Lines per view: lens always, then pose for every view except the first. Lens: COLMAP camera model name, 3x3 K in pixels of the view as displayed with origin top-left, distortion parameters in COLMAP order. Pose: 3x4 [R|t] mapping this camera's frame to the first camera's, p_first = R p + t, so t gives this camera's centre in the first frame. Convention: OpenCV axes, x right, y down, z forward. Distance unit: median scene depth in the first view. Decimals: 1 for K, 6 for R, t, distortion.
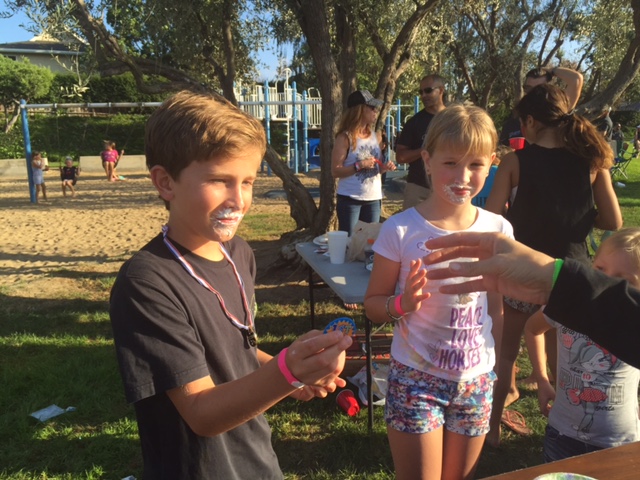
lens RADIAL K [[557.0, 0, 321.3], [0, 557.0, 227.1], [0, 0, 1]] dist [0.089401, -0.109854]
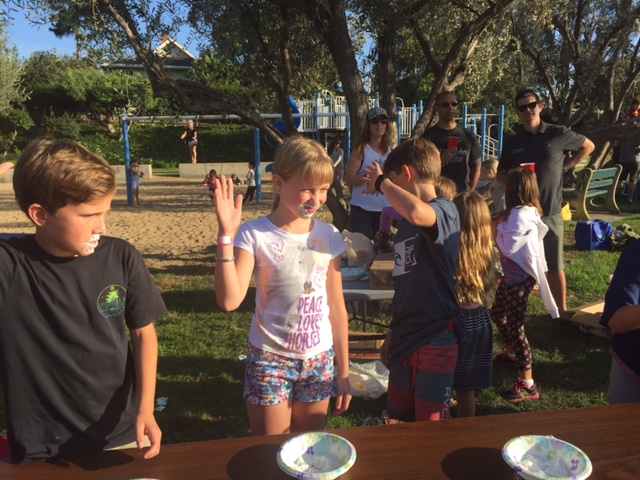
lens RADIAL K [[557.0, 0, 317.3], [0, 557.0, 224.2], [0, 0, 1]] dist [0.089401, -0.109854]
pose [[0.984326, 0.029882, -0.173809, 0.055403], [-0.033202, 0.999317, -0.016221, -0.000125], [0.173206, 0.021737, 0.984646, -0.025468]]
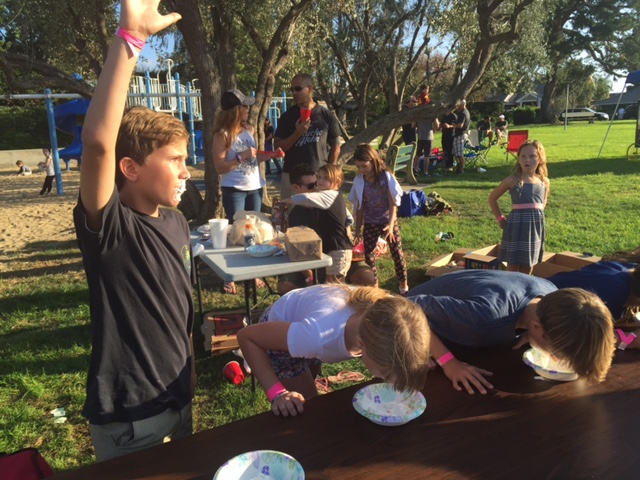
lens RADIAL K [[557.0, 0, 320.3], [0, 557.0, 224.3], [0, 0, 1]] dist [0.089401, -0.109854]
pose [[0.981611, -0.043921, 0.185771, 0.005903], [0.041855, 0.999011, 0.015031, 0.002843], [-0.186247, -0.006979, 0.982478, -0.031518]]
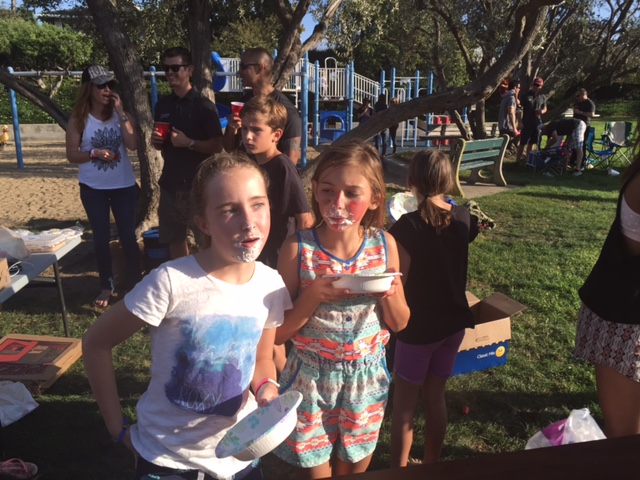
lens RADIAL K [[557.0, 0, 307.1], [0, 557.0, 230.1], [0, 0, 1]] dist [0.089401, -0.109854]
pose [[0.990765, 0.049344, -0.126291, 0.176623], [-0.042083, 0.997339, 0.059531, -0.017758], [0.128893, -0.053666, 0.990205, 0.047781]]
